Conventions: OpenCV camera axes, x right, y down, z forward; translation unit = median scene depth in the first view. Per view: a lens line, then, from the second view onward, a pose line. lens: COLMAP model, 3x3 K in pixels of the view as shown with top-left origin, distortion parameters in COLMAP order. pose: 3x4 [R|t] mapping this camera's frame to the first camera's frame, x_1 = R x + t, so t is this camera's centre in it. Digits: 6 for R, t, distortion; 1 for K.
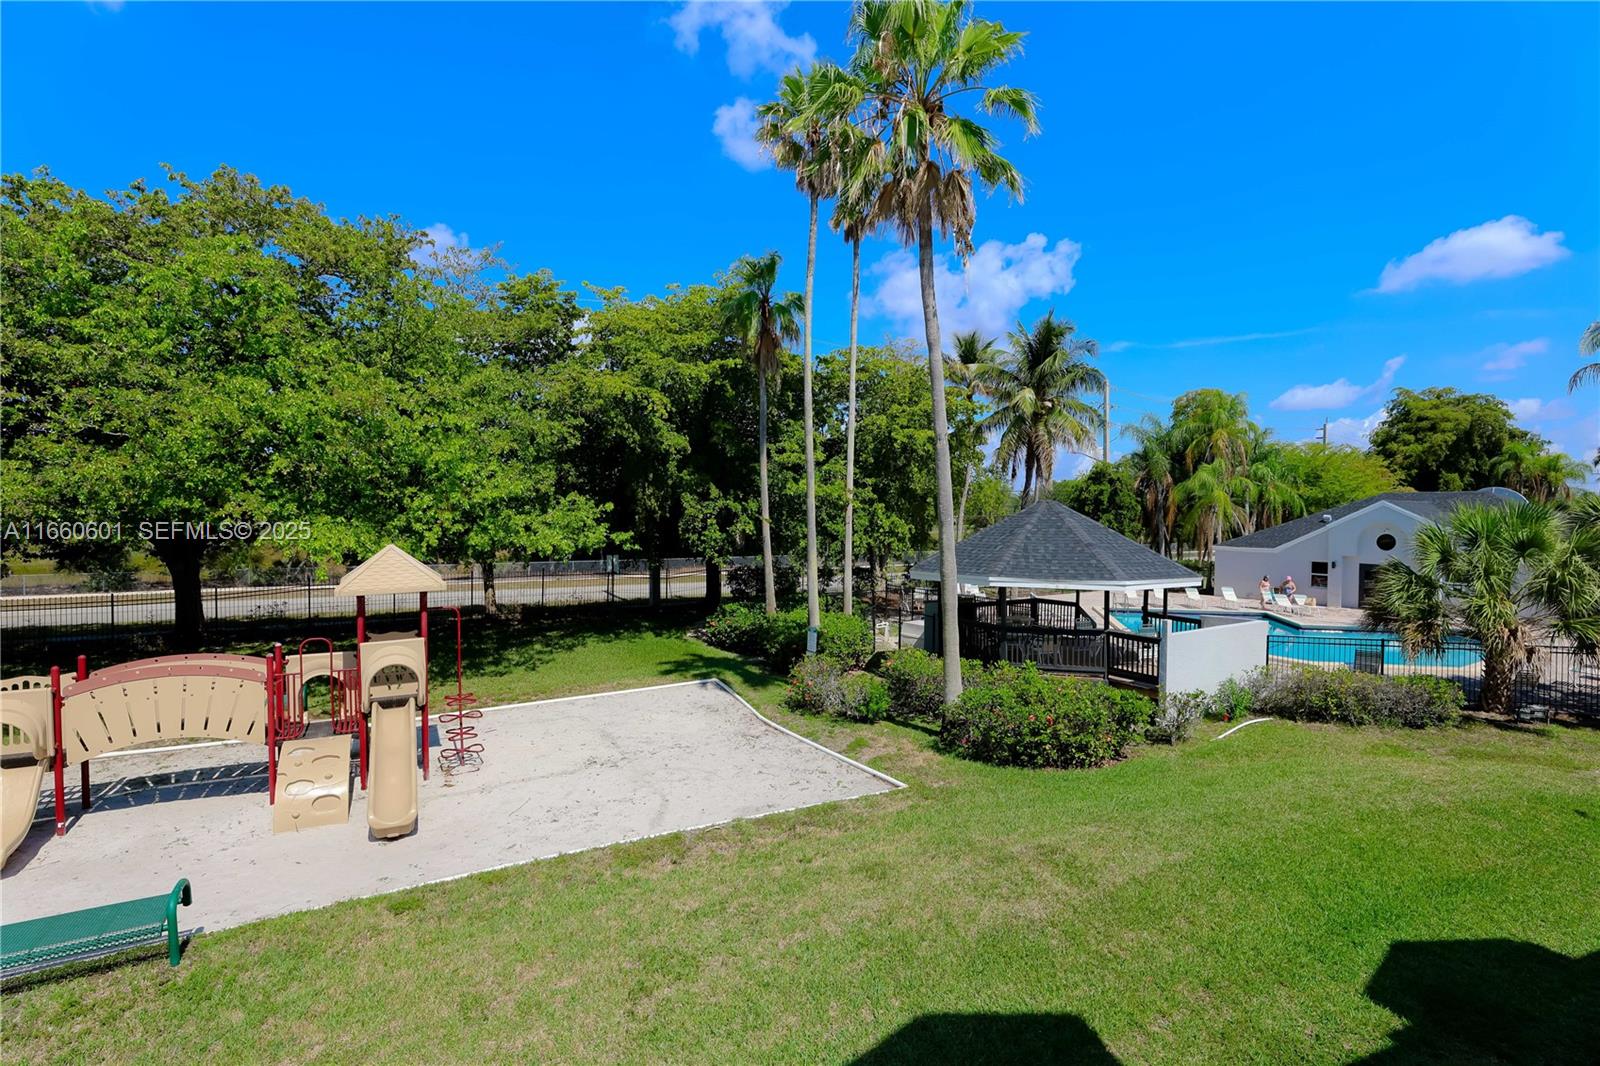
lens RADIAL K [[748.9, 0, 800.0], [0, 748.9, 533.0], [0, 0, 1]] dist [-0.000120, 0.000781]
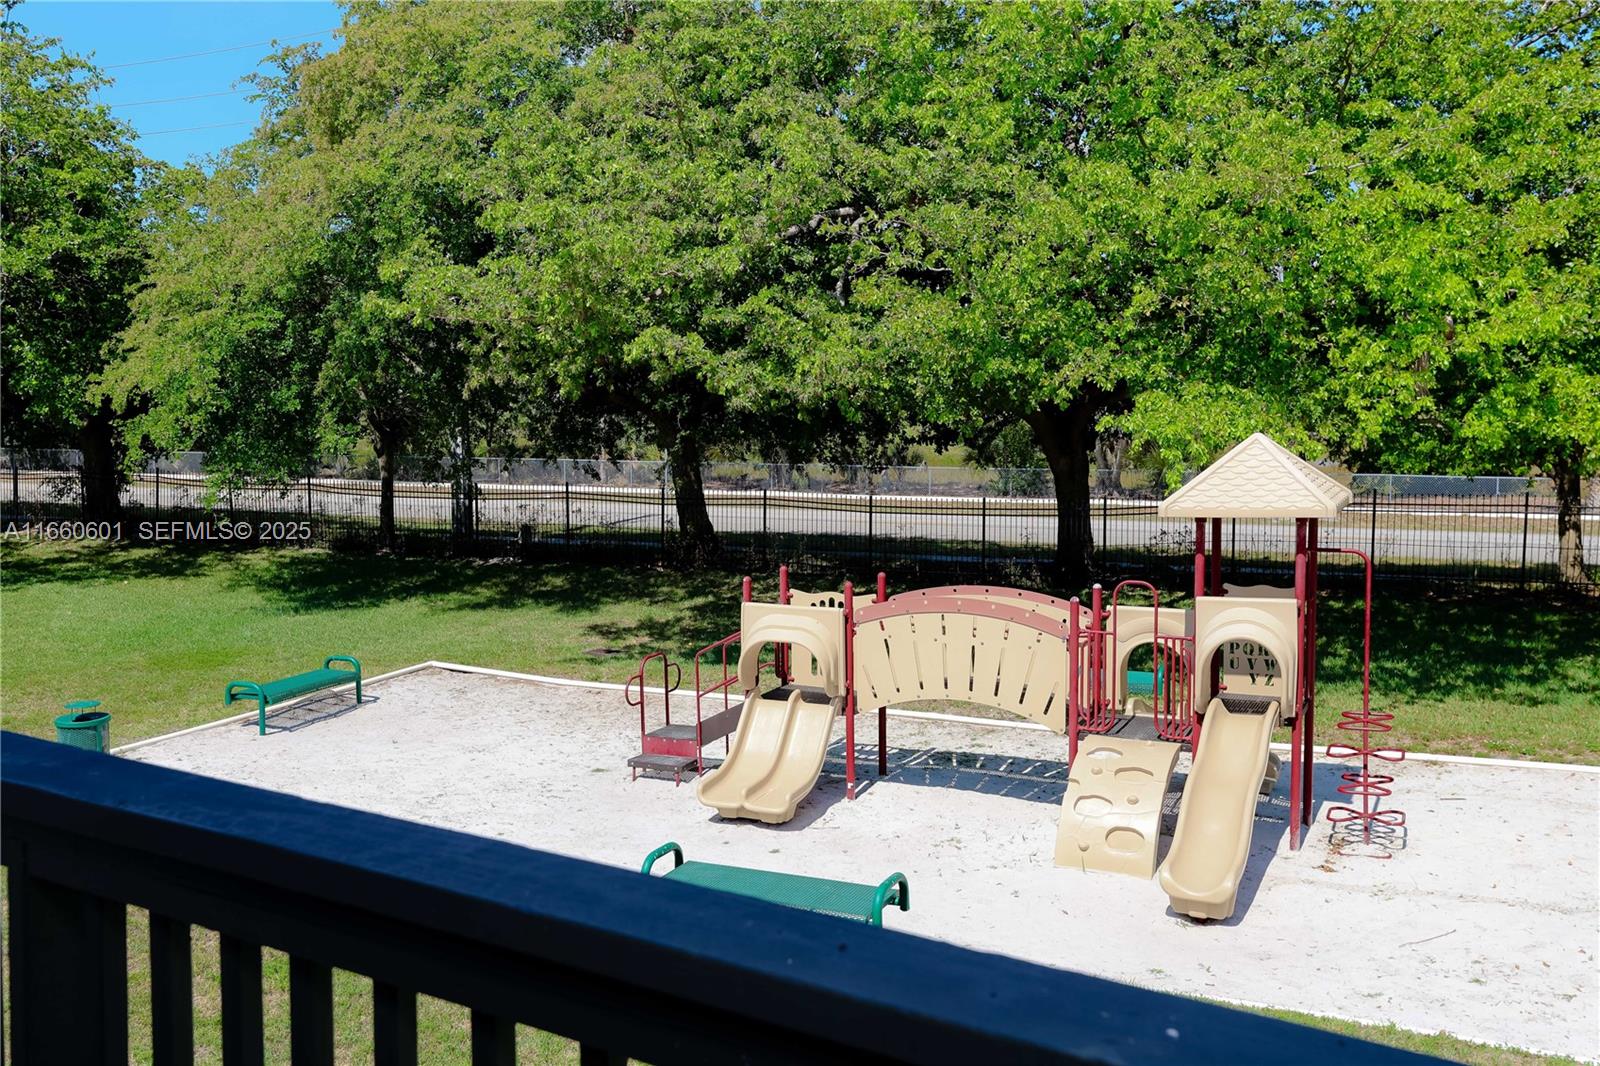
lens RADIAL K [[1520.5, 0, 800.0], [0, 1520.5, 533.0], [0, 0, 1]] dist [0.063923, 0.014667]
pose [[0.612790, 0.071582, -0.786997, 0.162121], [-0.011000, 0.996565, 0.082079, -0.000502], [0.790169, -0.041640, 0.611473, 0.004088]]
